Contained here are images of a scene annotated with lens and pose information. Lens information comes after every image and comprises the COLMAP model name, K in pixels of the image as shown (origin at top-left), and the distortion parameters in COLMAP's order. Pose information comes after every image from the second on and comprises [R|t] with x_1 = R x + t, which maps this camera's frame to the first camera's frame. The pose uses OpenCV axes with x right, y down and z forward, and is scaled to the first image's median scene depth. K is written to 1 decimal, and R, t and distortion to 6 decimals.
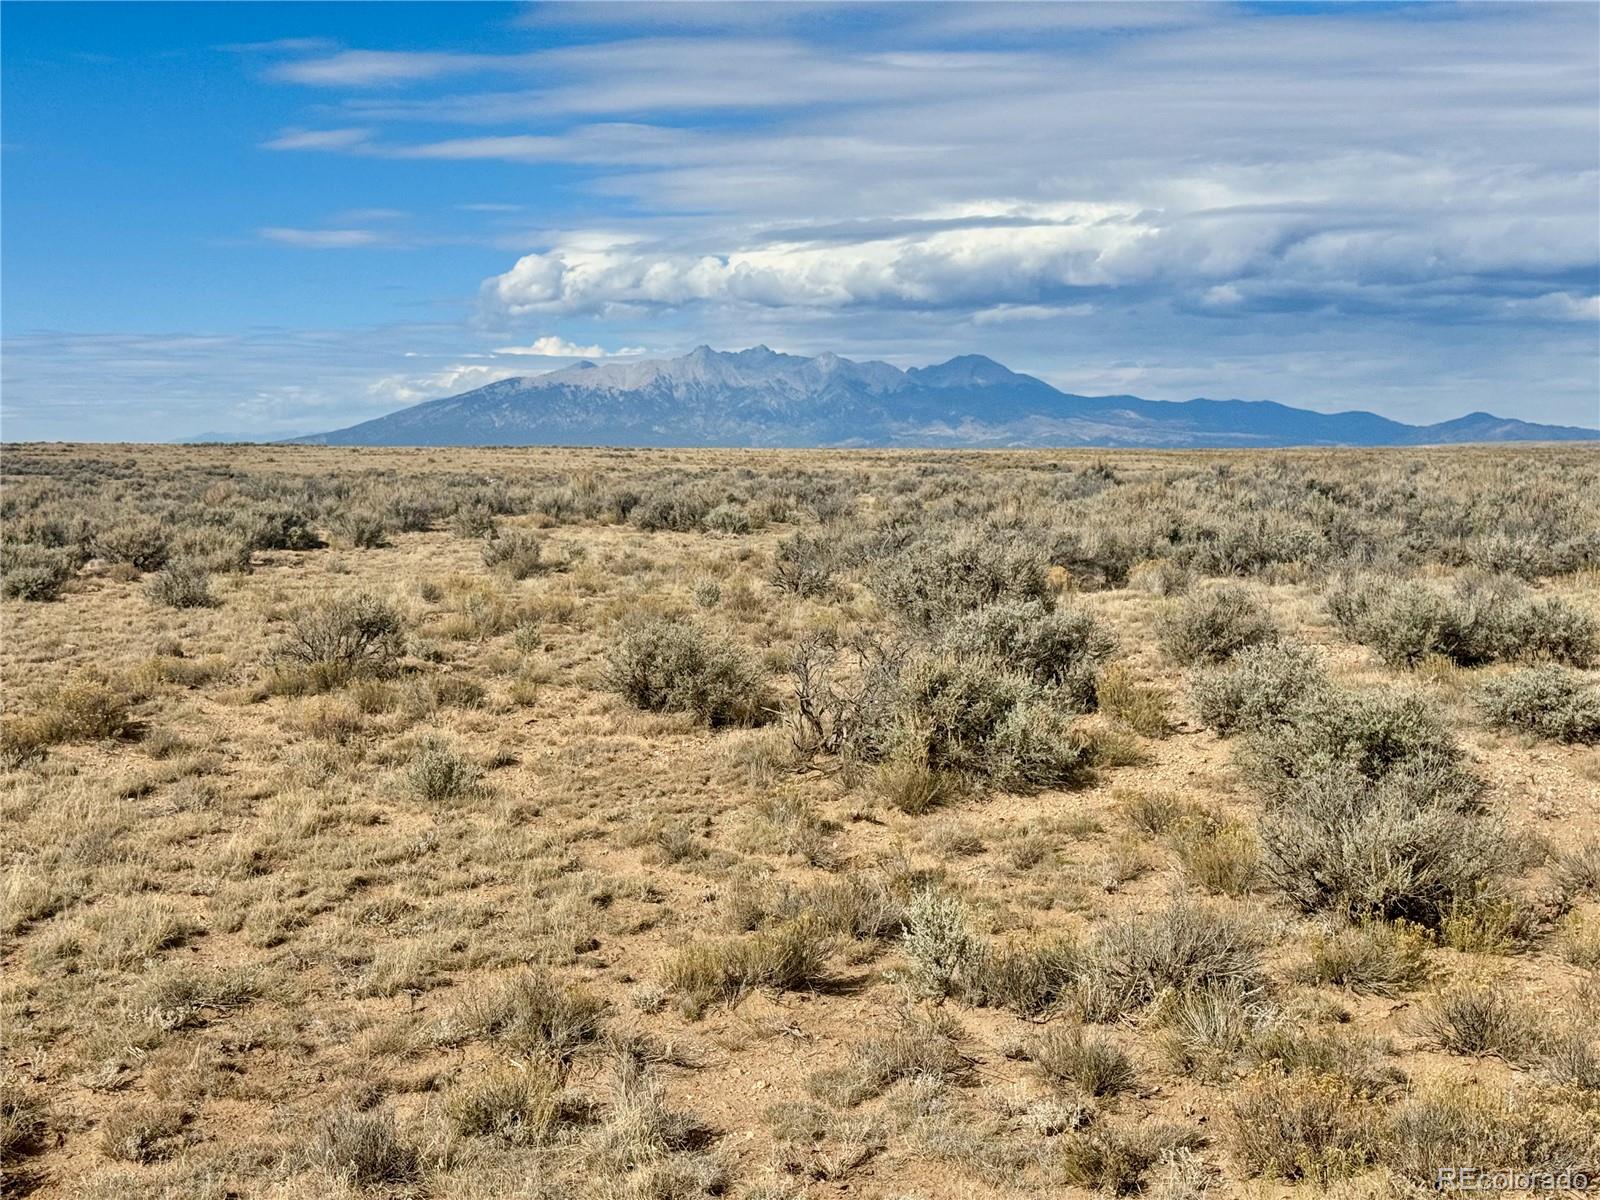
lens RADIAL K [[2237.7, 0, 800.0], [0, 2237.7, 600.0], [0, 0, 1]] dist [0.184355, -0.419881]
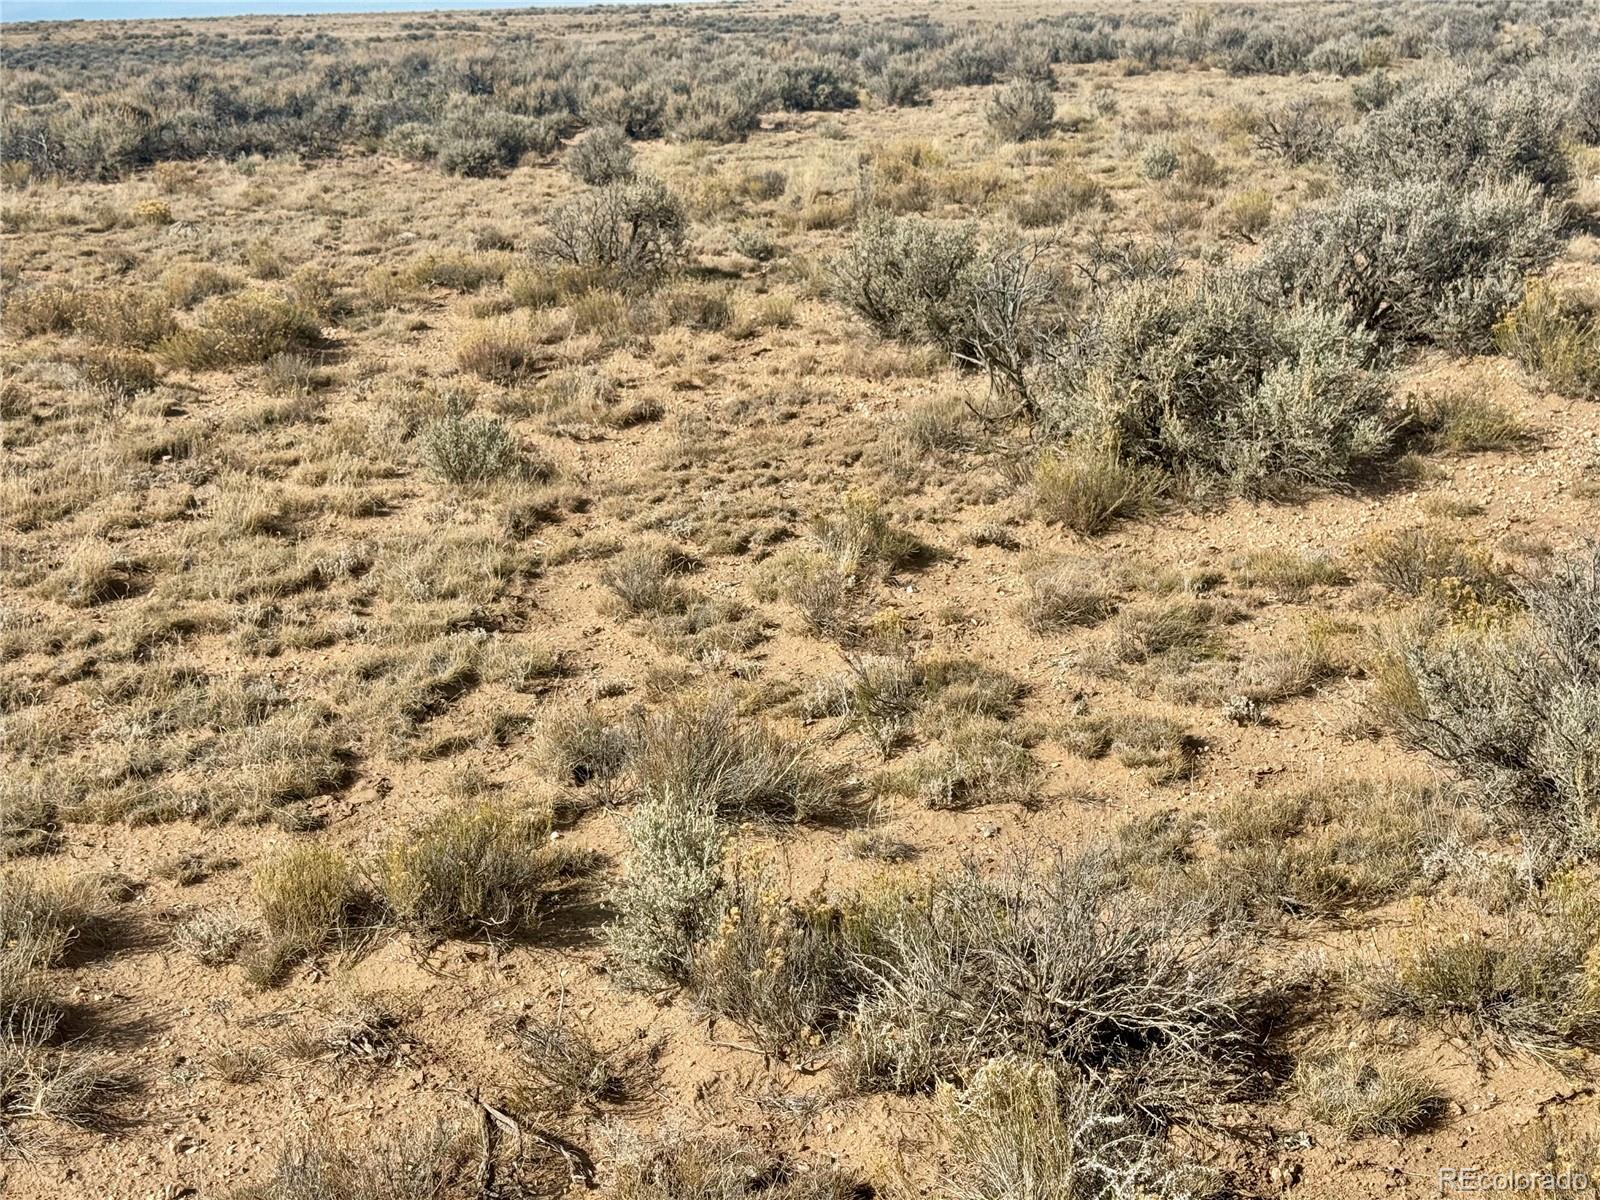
lens RADIAL K [[2237.7, 0, 800.0], [0, 2237.7, 600.0], [0, 0, 1]] dist [0.184355, -0.419881]
pose [[0.949783, 0.046392, -0.309452, 0.154646], [0.014924, 0.981107, 0.192892, -0.011641], [0.312554, -0.187823, 0.931146, 0.316854]]
